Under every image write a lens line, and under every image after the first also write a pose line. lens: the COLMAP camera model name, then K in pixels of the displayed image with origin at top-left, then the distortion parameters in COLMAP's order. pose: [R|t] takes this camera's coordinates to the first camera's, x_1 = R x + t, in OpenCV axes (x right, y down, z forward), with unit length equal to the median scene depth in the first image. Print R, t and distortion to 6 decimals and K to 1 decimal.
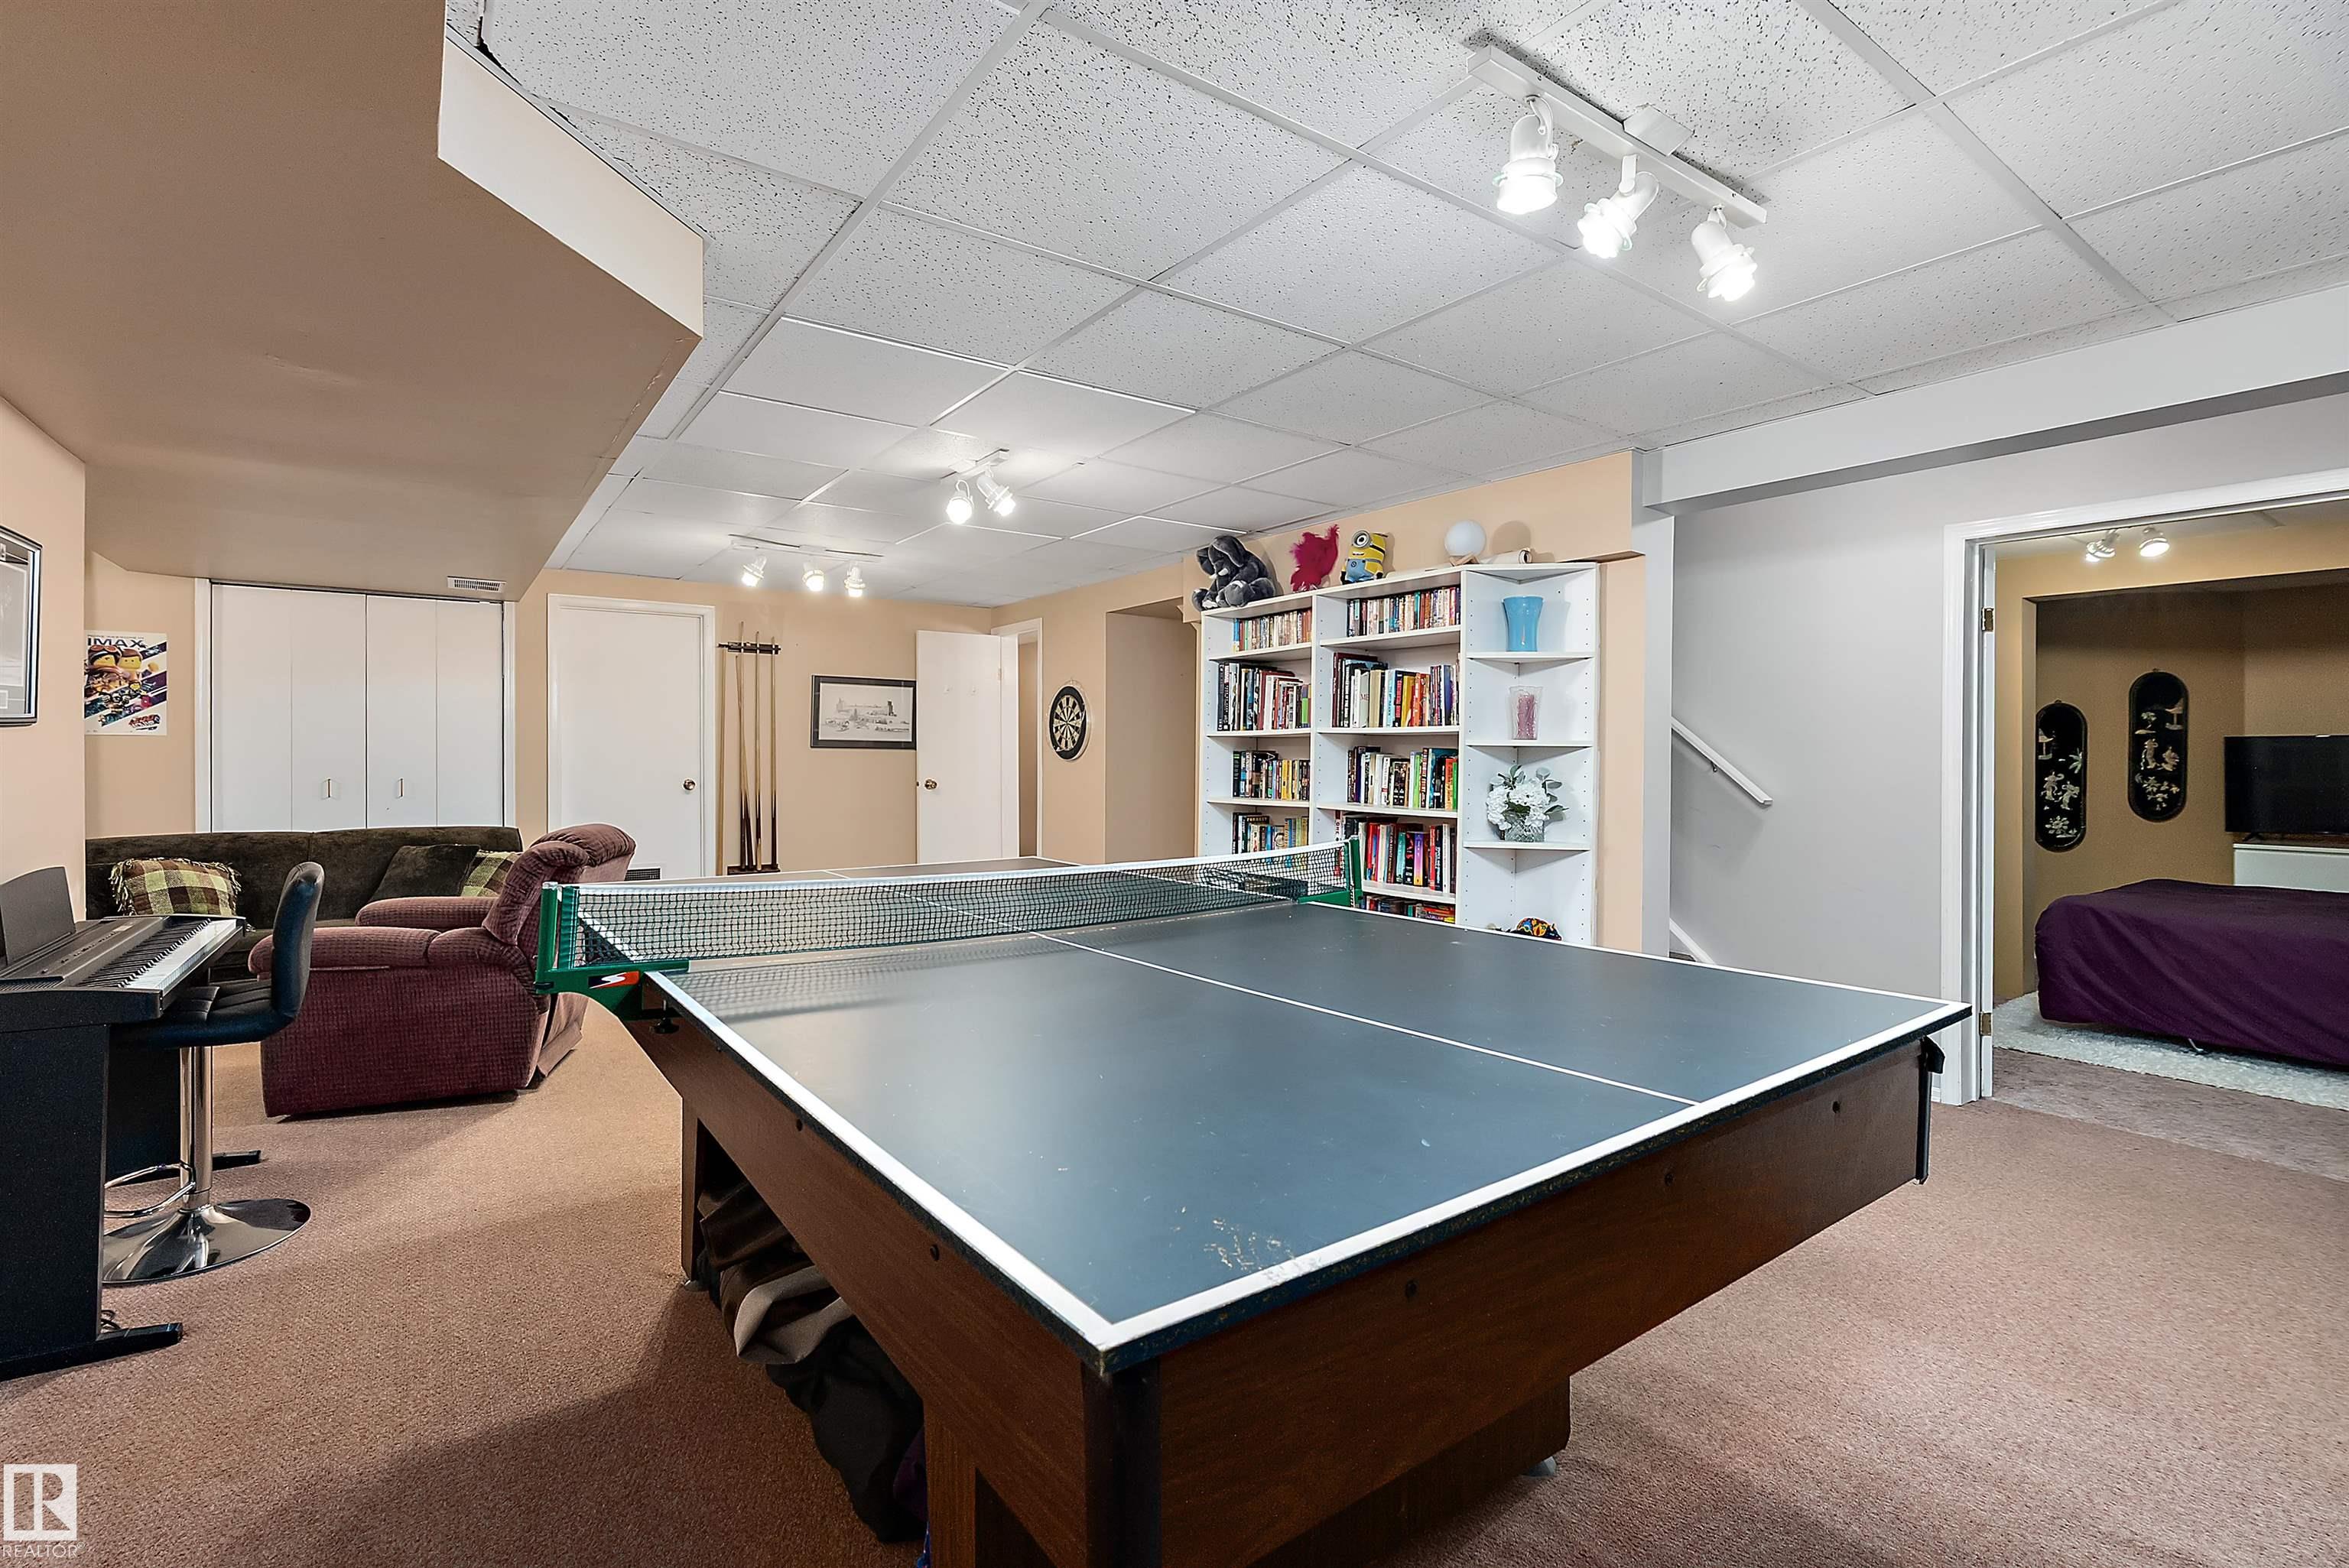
lens RADIAL K [[1056.2, 0, 1164.5], [0, 1056.2, 785.9], [0, 0, 1]] dist [-0.003240, 0.000215]
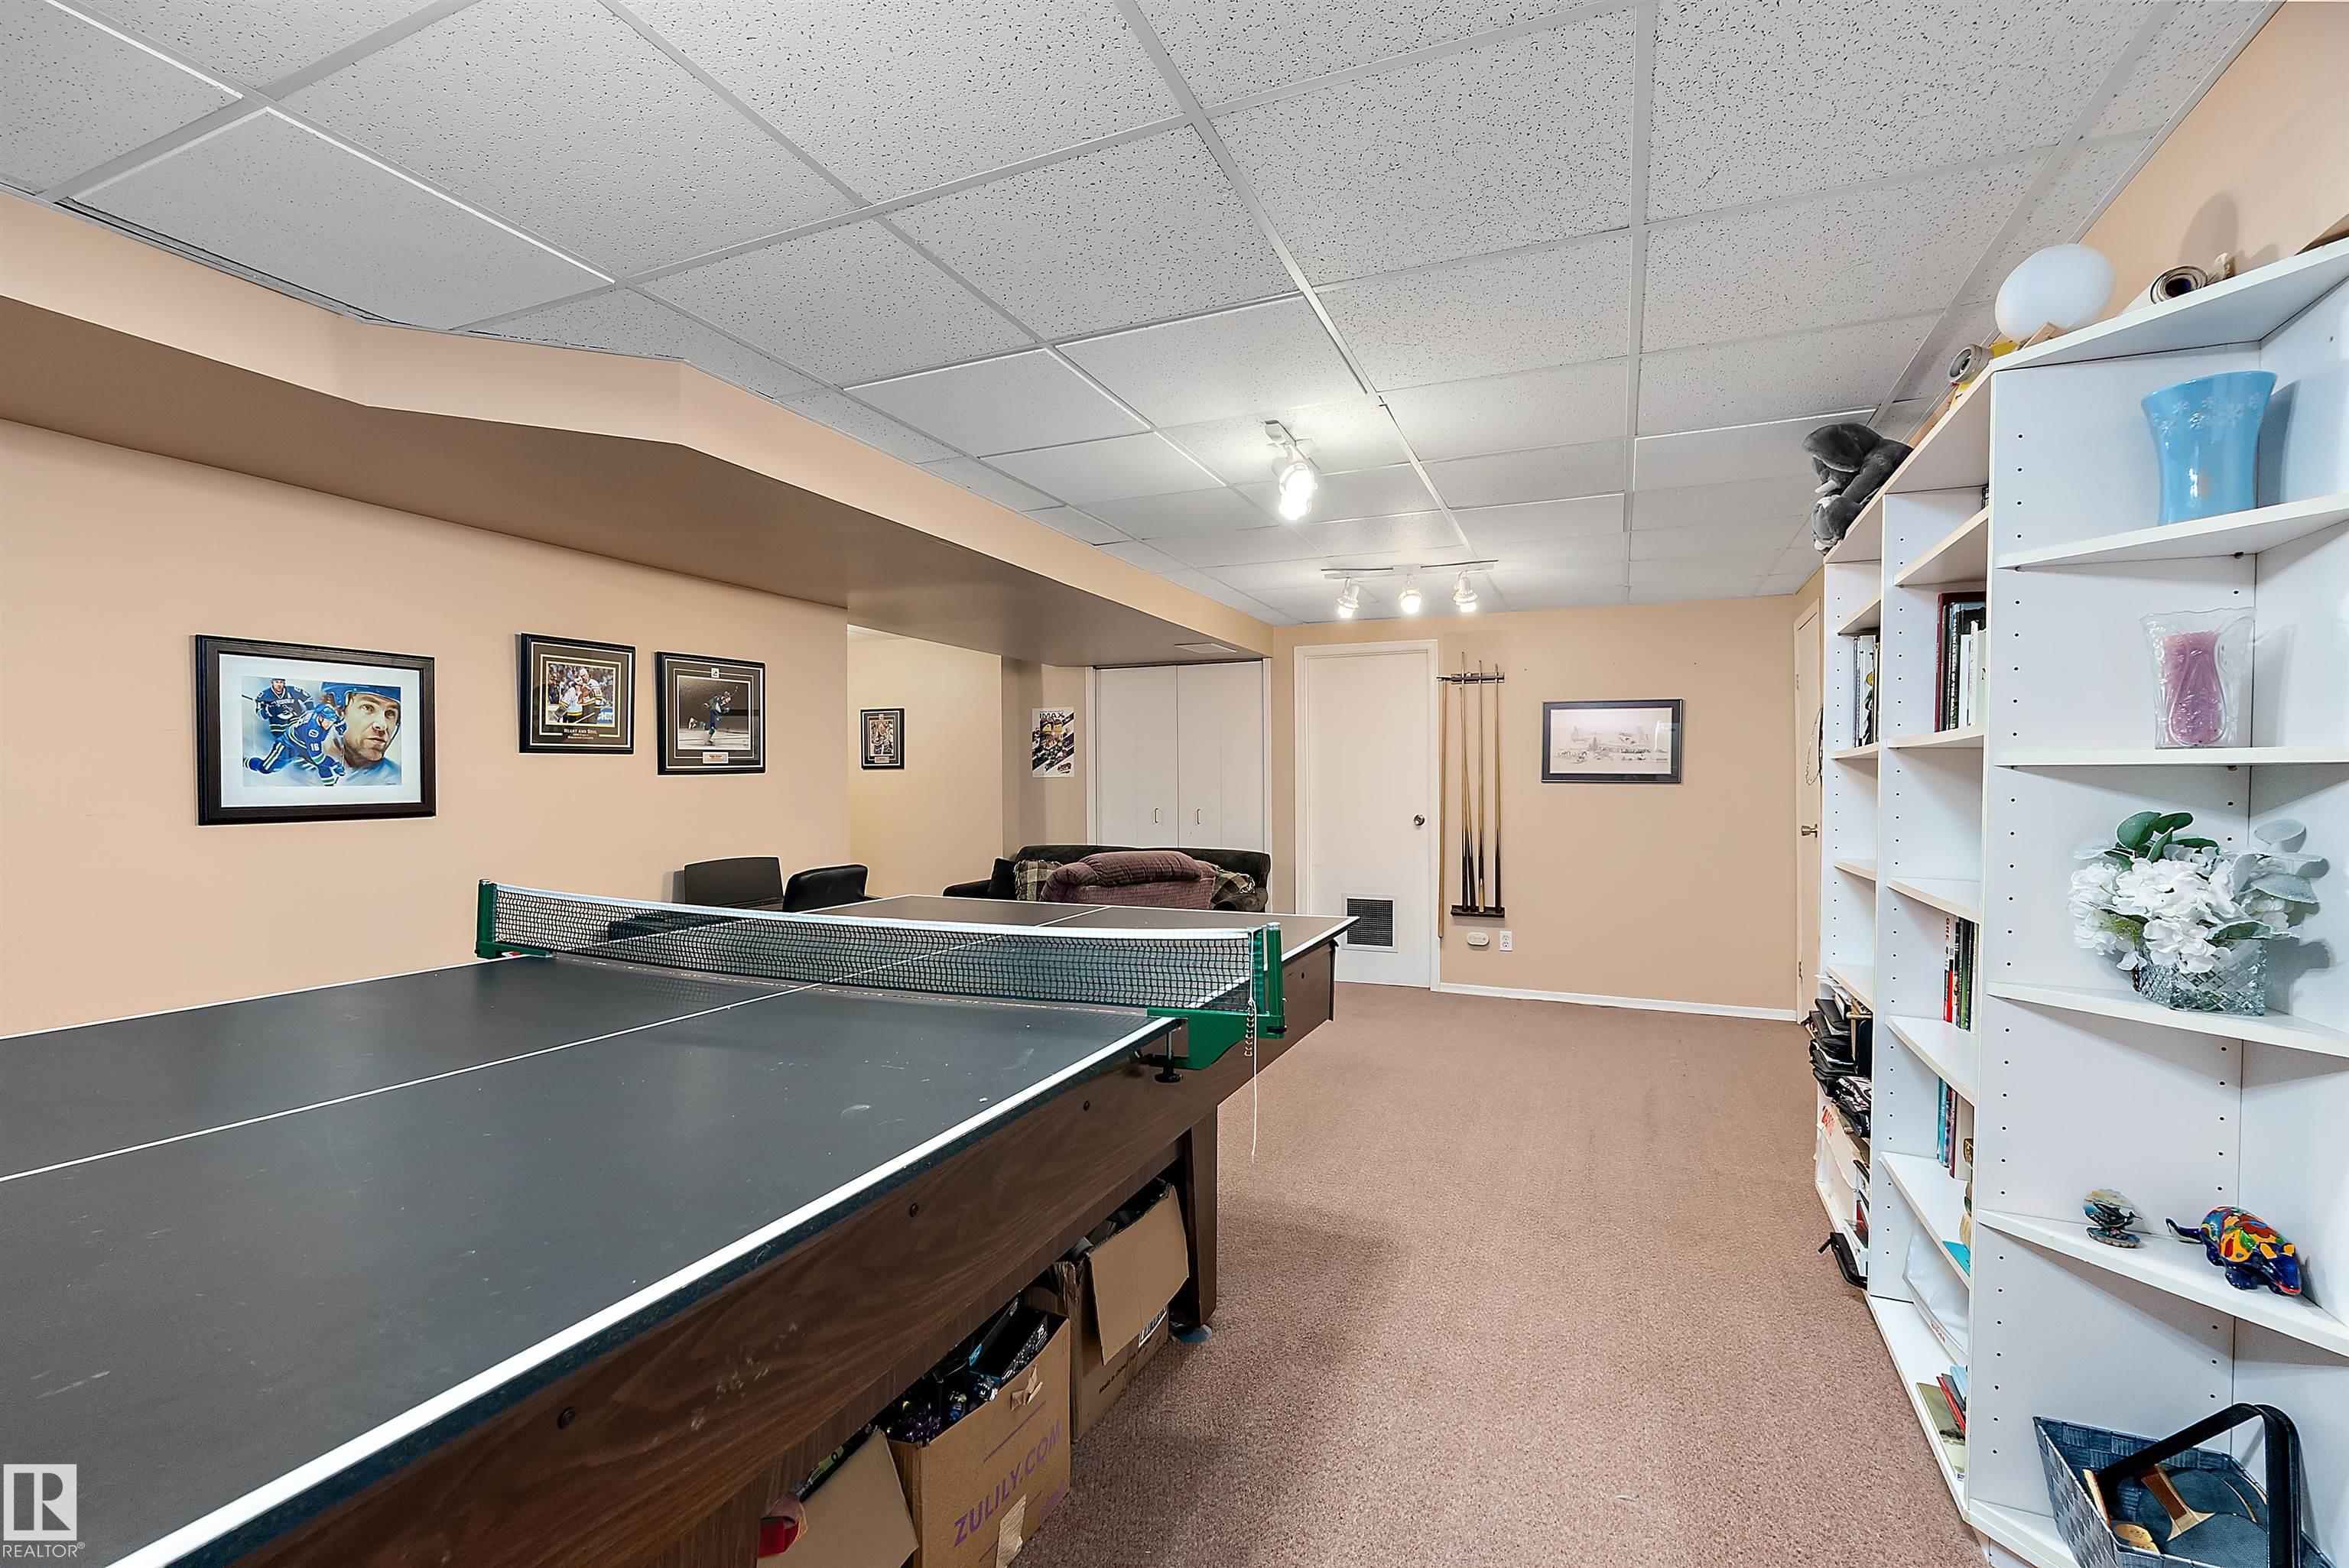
lens RADIAL K [[1056.2, 0, 1164.5], [0, 1056.2, 785.9], [0, 0, 1]] dist [-0.003240, 0.000215]
pose [[0.505498, -0.003255, -0.862822, 0.359077], [-0.026257, 0.999472, -0.019154, -0.010101], [0.862428, 0.032338, 0.505145, 0.353097]]
